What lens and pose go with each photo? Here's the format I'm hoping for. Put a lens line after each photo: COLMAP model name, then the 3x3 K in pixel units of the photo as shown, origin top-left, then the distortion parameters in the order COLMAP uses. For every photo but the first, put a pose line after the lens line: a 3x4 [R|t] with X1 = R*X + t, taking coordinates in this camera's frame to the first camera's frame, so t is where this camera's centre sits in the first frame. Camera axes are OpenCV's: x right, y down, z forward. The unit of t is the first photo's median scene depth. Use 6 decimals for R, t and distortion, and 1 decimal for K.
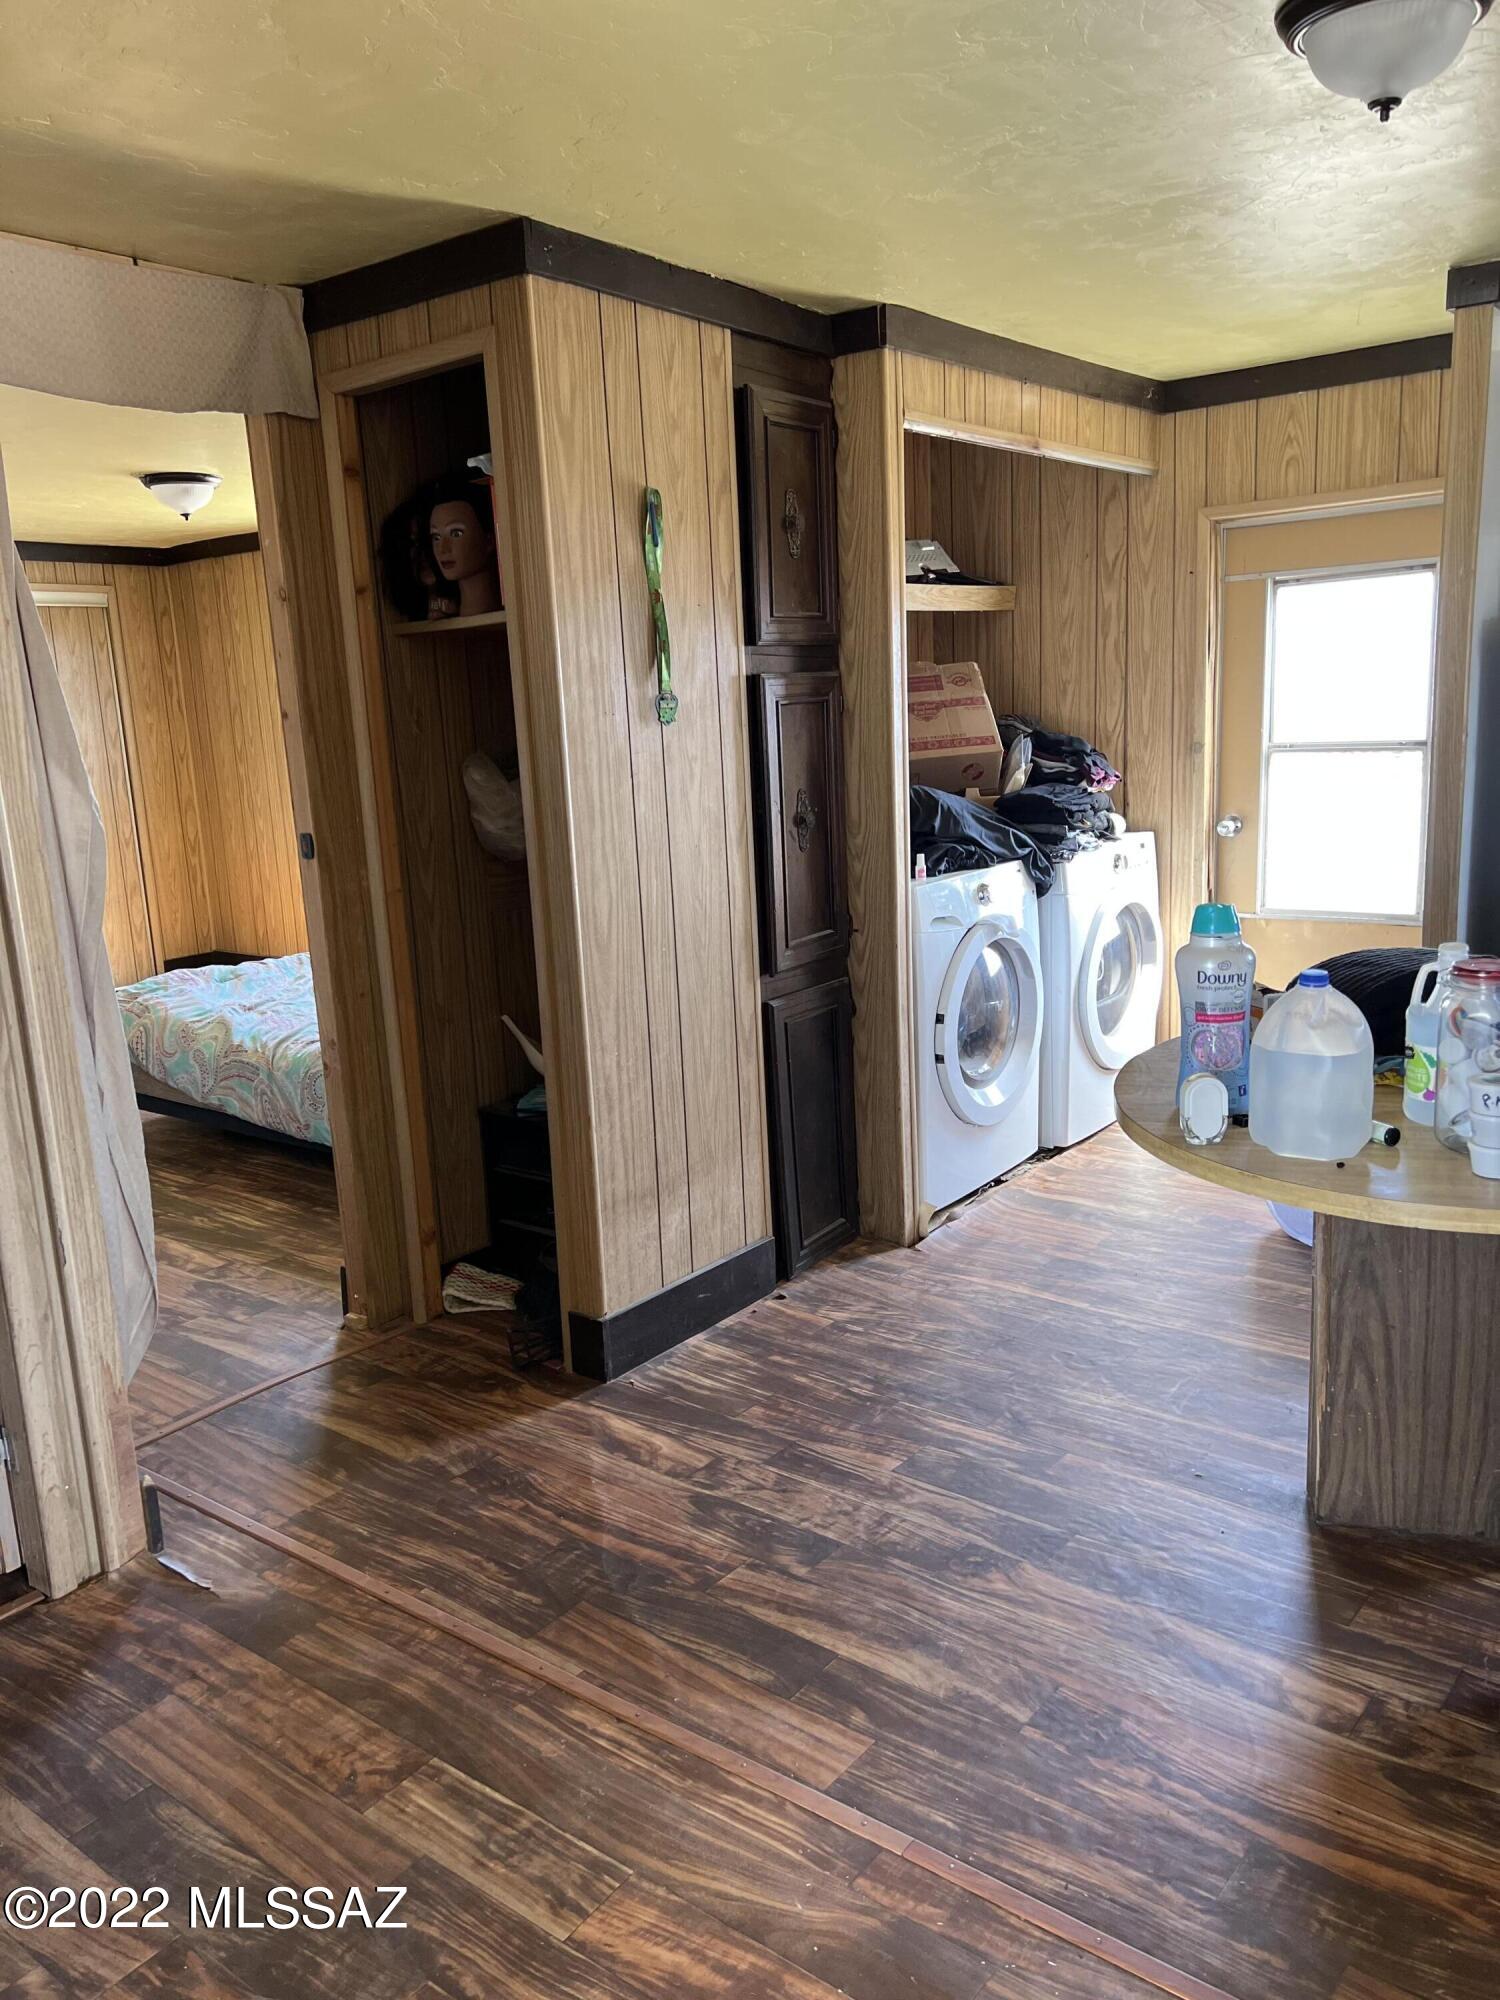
lens RADIAL K [[1524.0, 0, 750.0], [0, 1524.0, 1000.0], [0, 0, 1]] dist [0.070656, -0.091038]
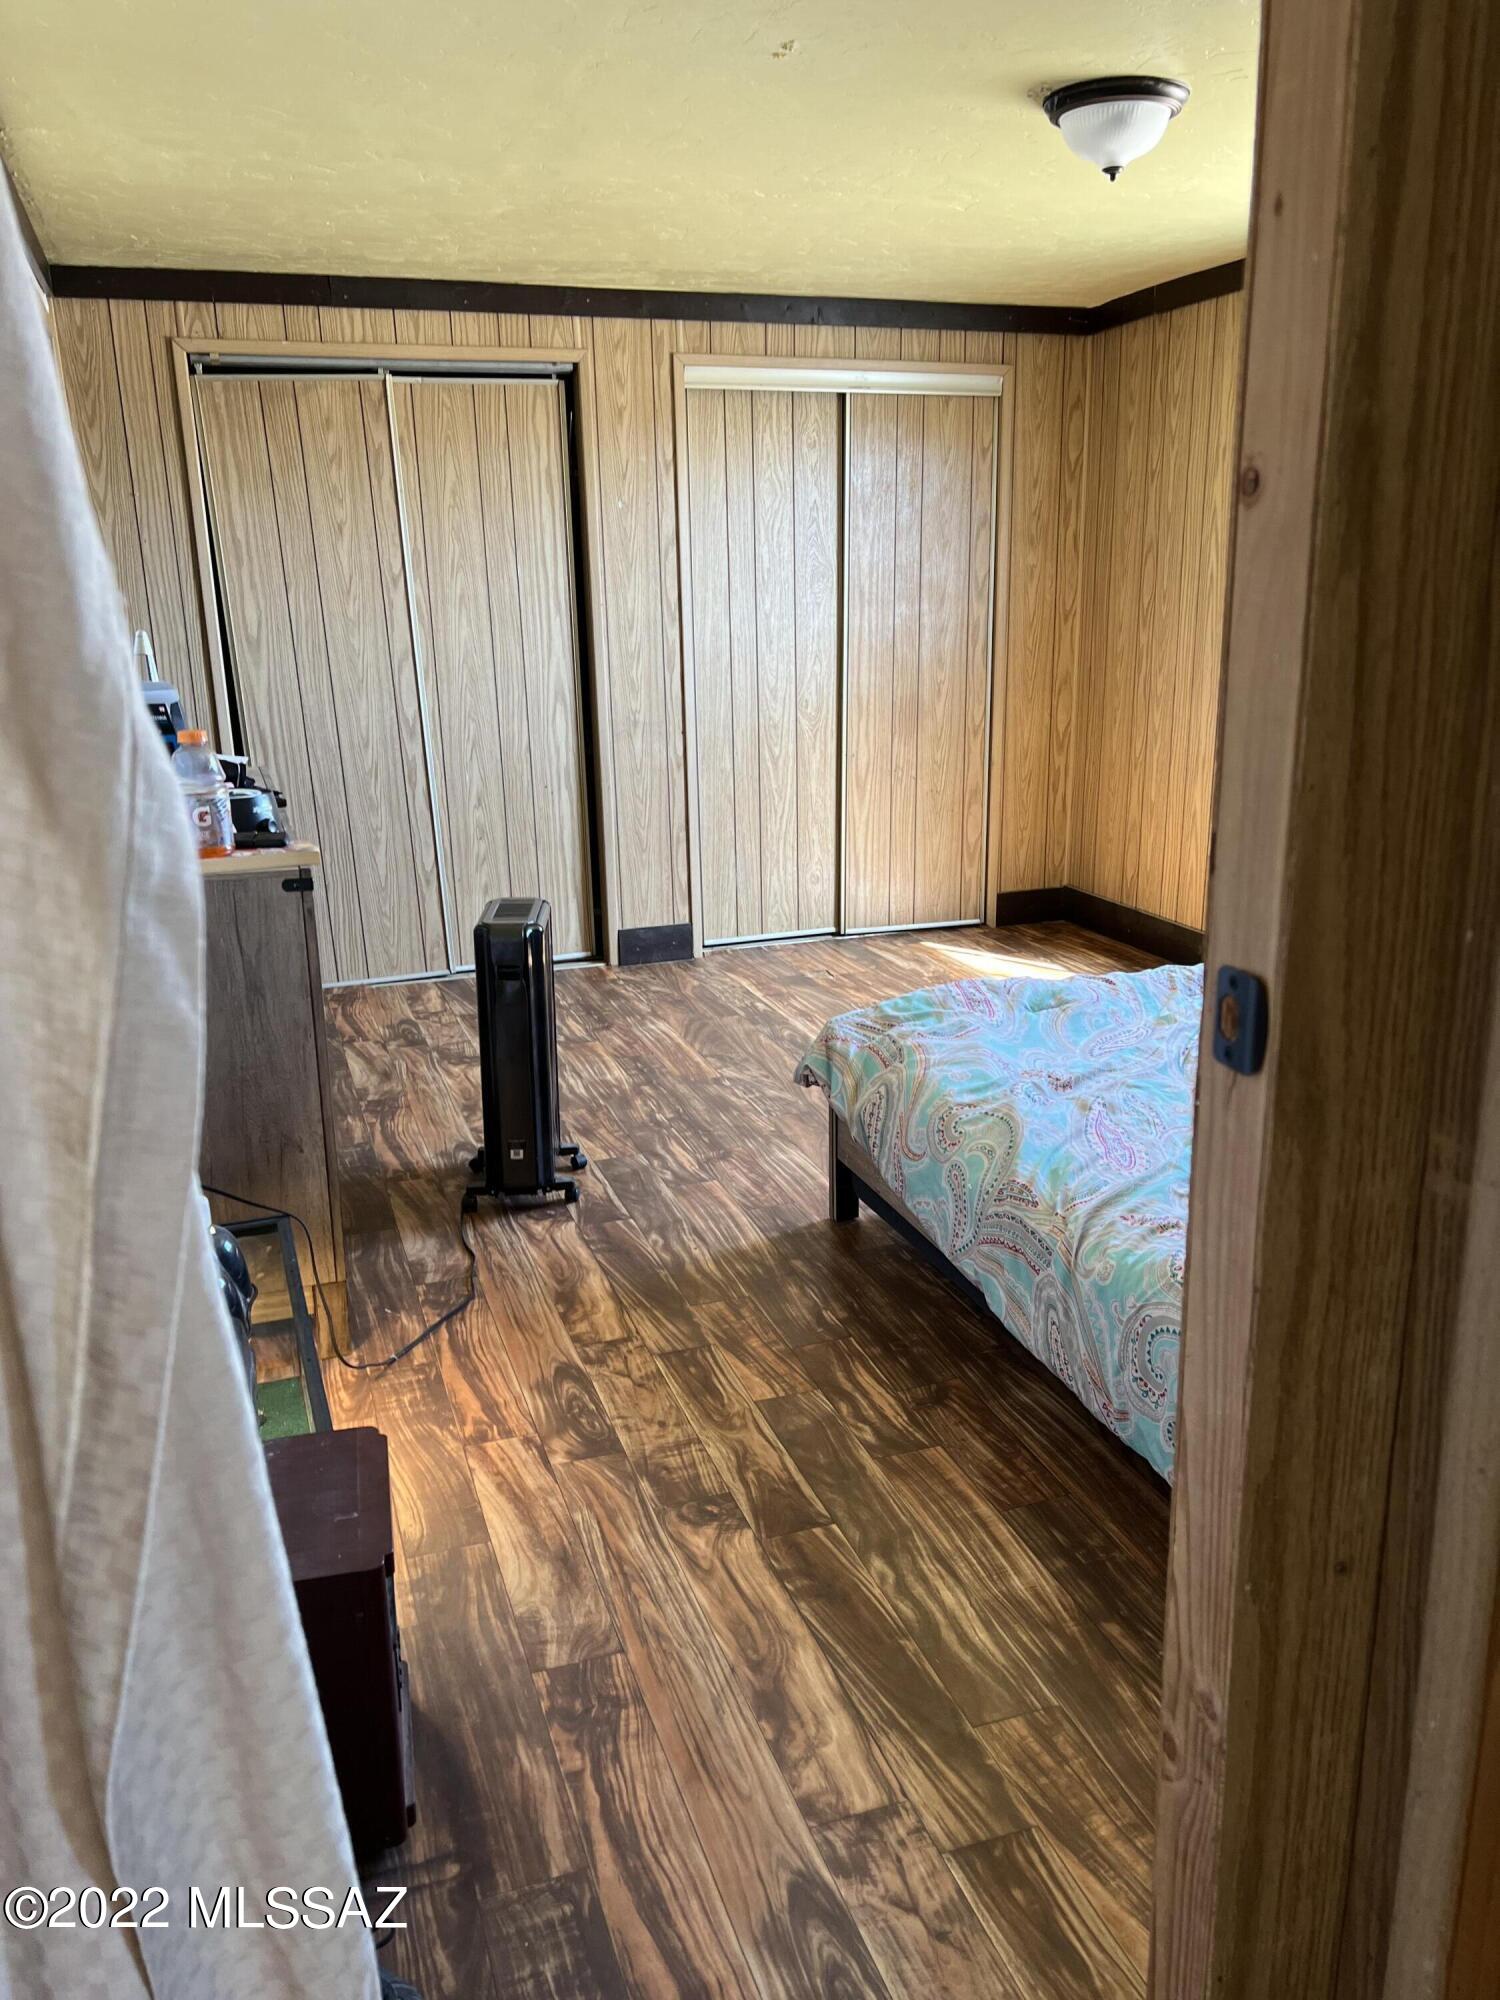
lens RADIAL K [[1524.0, 0, 750.0], [0, 1524.0, 1000.0], [0, 0, 1]] dist [0.070656, -0.091038]
pose [[0.839690, 0.180482, -0.512197, -0.100293], [-0.134745, 0.982907, 0.125447, -0.054710], [0.526083, -0.036320, 0.849657, 0.327101]]
